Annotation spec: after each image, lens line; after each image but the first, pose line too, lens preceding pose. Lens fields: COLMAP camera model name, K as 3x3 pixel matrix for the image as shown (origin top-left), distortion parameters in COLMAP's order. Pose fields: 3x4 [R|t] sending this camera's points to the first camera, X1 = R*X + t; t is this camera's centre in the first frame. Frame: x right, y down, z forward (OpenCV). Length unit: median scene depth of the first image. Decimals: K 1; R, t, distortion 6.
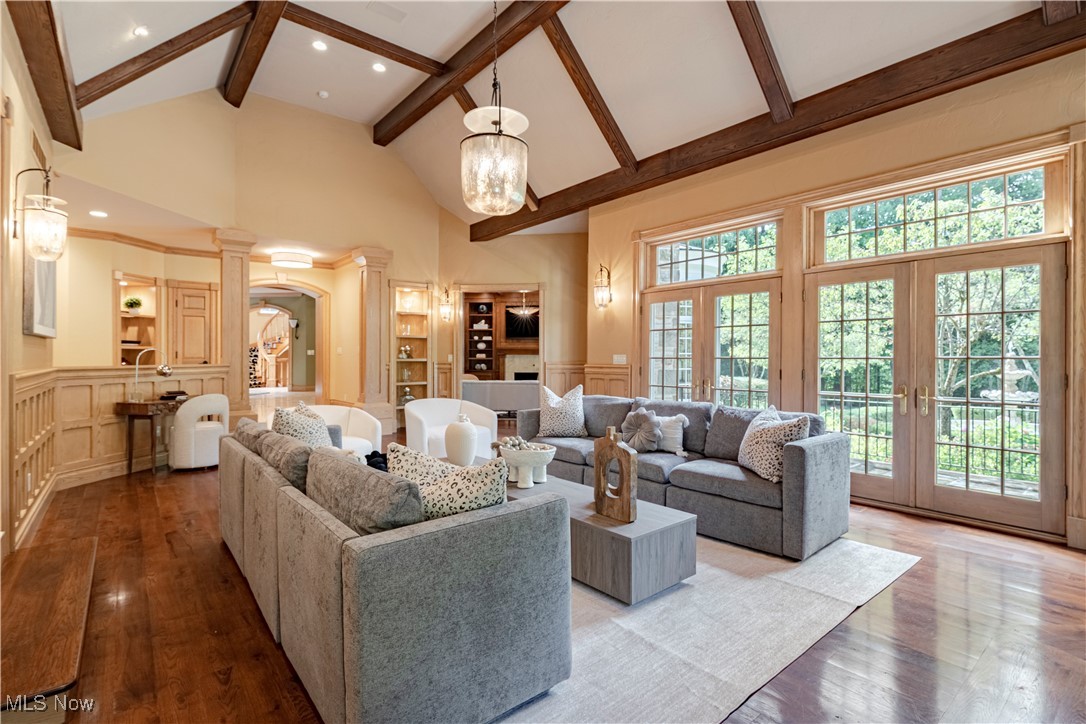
lens RADIAL K [[519.1, 0, 543.0], [0, 519.1, 362.0], [0, 0, 1]] dist [0.000879, 0.000084]
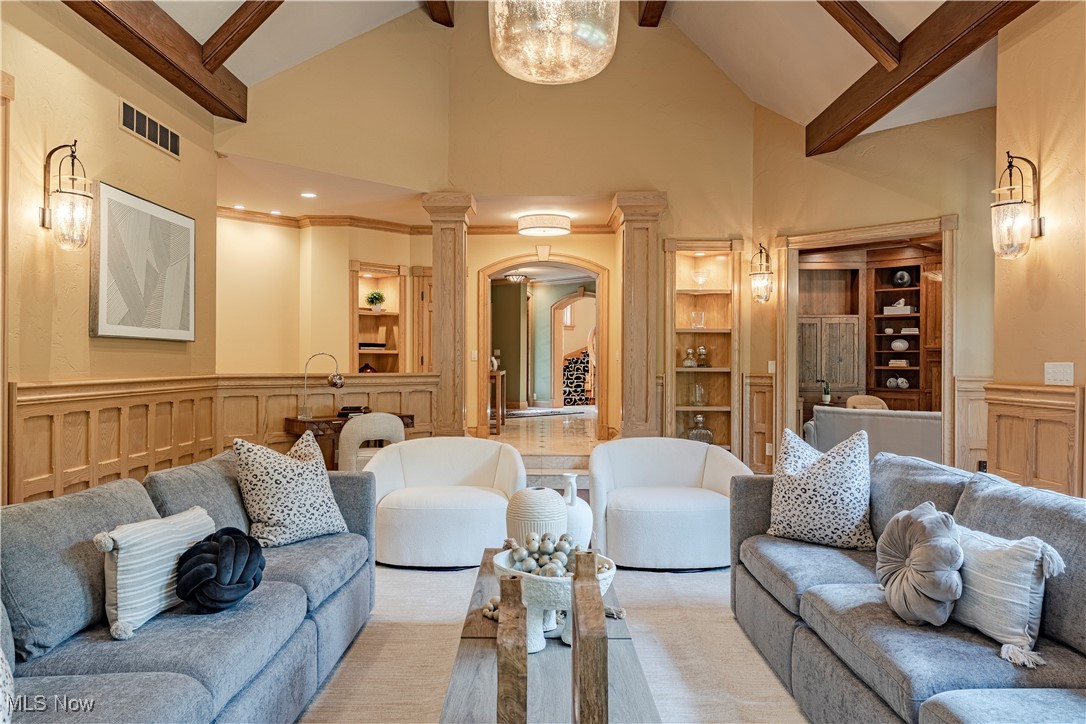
lens RADIAL K [[763.4, 0, 543.0], [0, 763.4, 362.0], [0, 0, 1]] dist [0.000490, -0.001030]
pose [[0.765752, 0.002965, -0.643129, 0.189722], [-0.010920, 0.999905, -0.008392, -0.003655], [0.643043, 0.013449, 0.765712, 0.224583]]
